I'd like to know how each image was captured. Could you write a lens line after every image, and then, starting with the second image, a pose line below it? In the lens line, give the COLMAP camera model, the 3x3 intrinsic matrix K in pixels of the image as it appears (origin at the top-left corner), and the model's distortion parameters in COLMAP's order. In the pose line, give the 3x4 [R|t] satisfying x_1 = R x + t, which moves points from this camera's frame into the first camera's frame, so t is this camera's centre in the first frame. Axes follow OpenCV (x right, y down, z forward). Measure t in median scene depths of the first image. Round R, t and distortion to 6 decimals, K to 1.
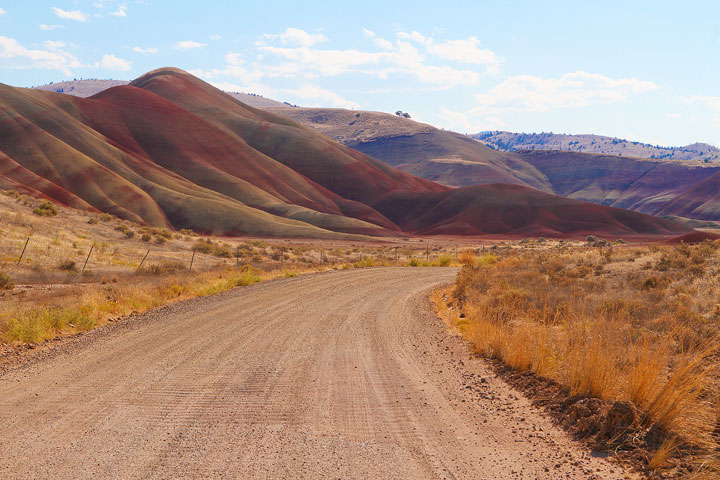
lens RADIAL K [[1795.3, 0, 360.1], [0, 1795.3, 240.0], [0, 0, 1]] dist [0.022432, 0.000000]
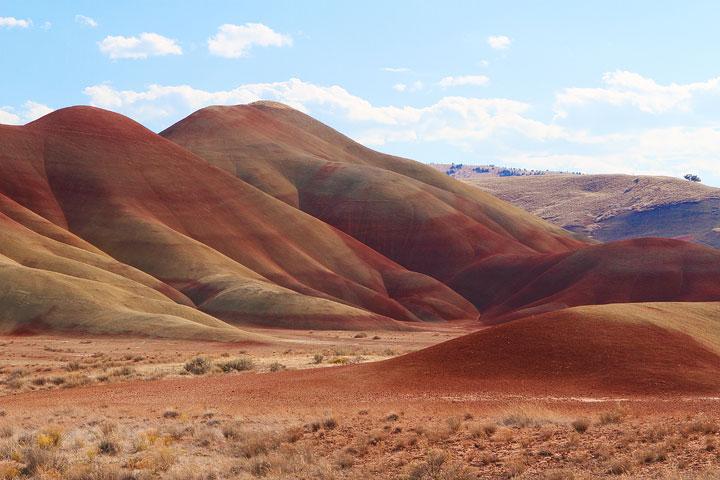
lens RADIAL K [[1795.3, 0, 359.8], [0, 1795.3, 240.0], [0, 0, 1]] dist [0.022432, 0.000000]
pose [[0.978762, -0.025140, -0.203451, 0.044306], [0.014953, 0.998563, -0.051455, -0.000418], [0.204452, 0.047319, 0.977732, 0.160315]]
